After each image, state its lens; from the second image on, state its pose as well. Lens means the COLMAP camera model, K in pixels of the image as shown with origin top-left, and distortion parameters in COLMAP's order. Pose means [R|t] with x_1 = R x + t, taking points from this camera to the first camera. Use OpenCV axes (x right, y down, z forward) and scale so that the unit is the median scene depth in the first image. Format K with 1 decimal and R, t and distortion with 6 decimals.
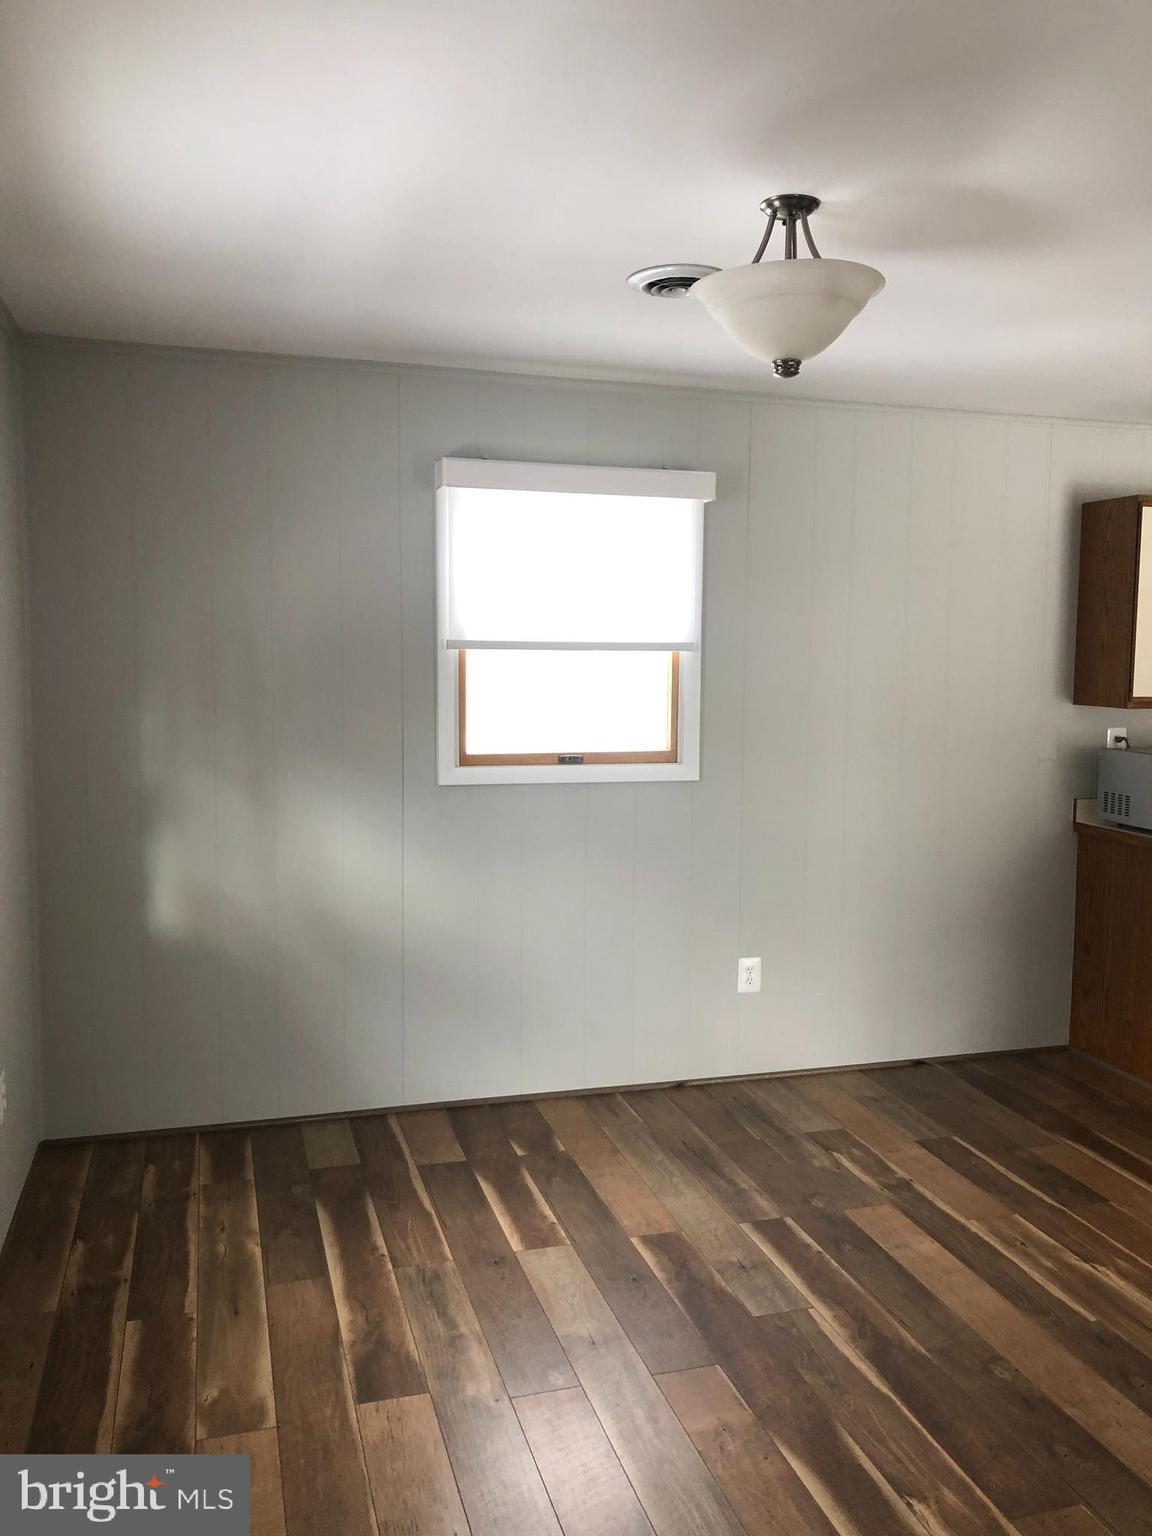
lens RADIAL K [[1195.1, 0, 598.1], [0, 1195.1, 763.7], [0, 0, 1]] dist [0.072973, -0.079510]
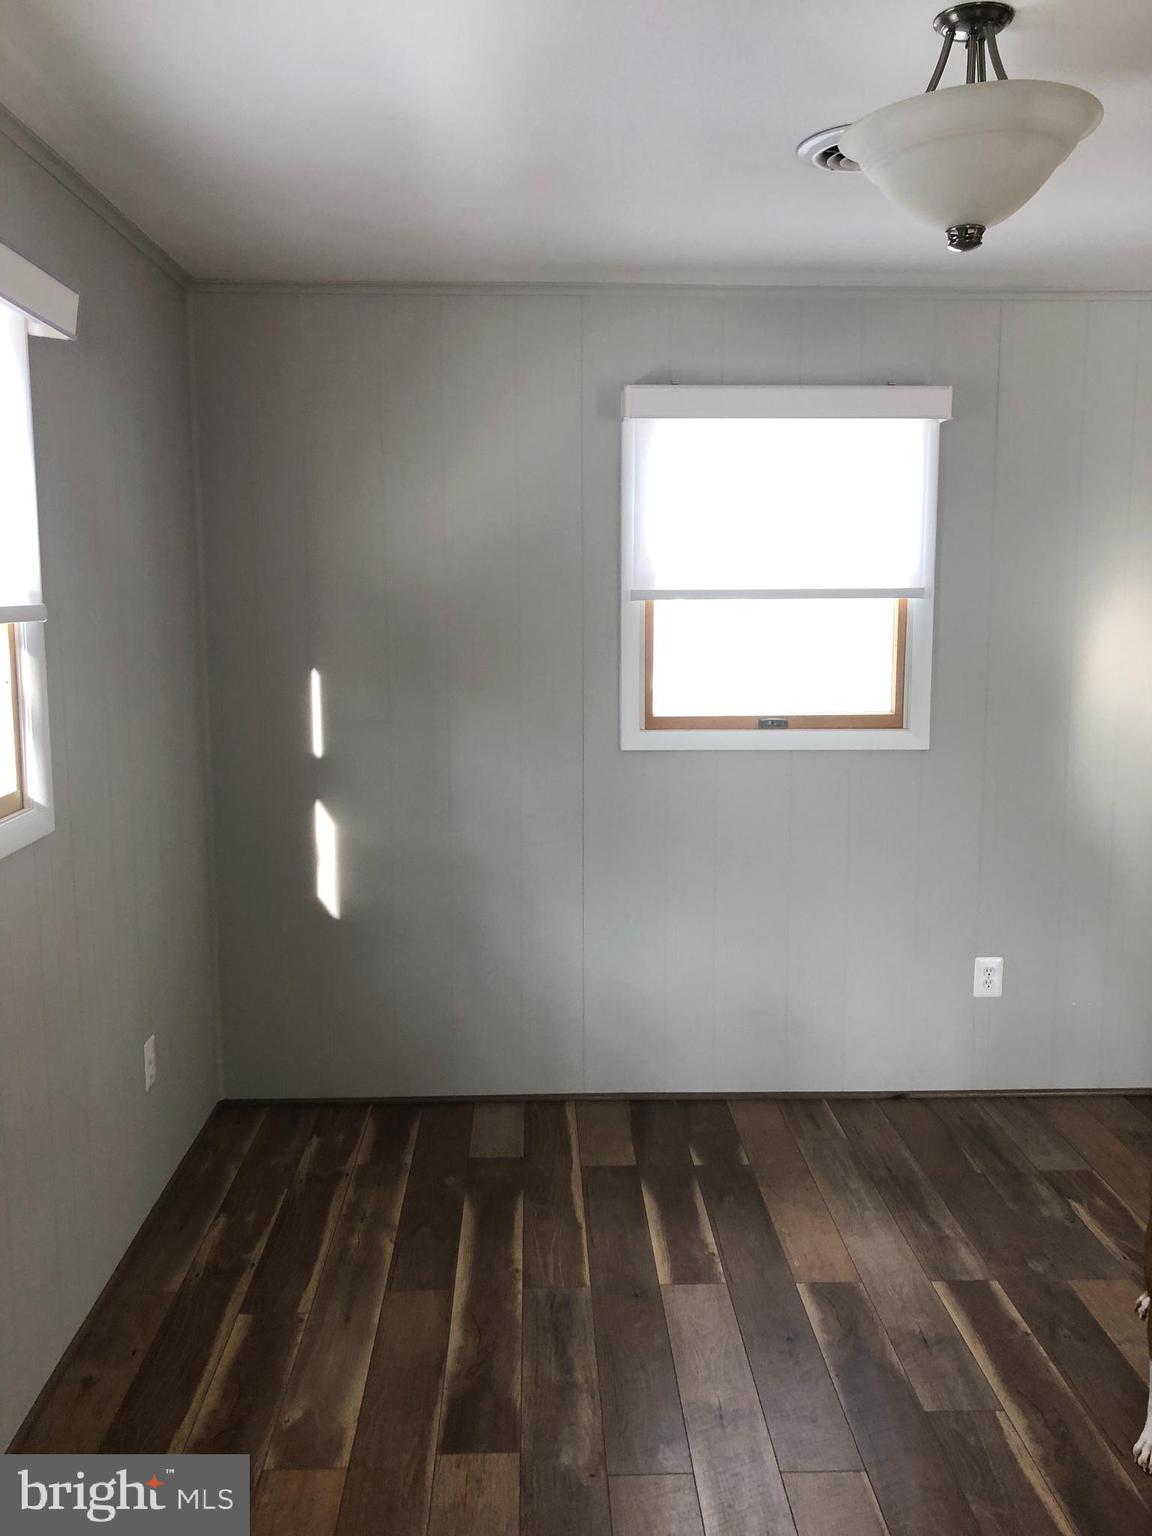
lens RADIAL K [[1232.9, 0, 572.7], [0, 1232.9, 751.0], [0, 0, 1]] dist [0.011515, 0.016334]
pose [[0.968825, 0.018994, -0.247019, 0.077241], [-0.011577, 0.999438, 0.031446, -0.012790], [0.247477, -0.027606, 0.968500, 0.107163]]
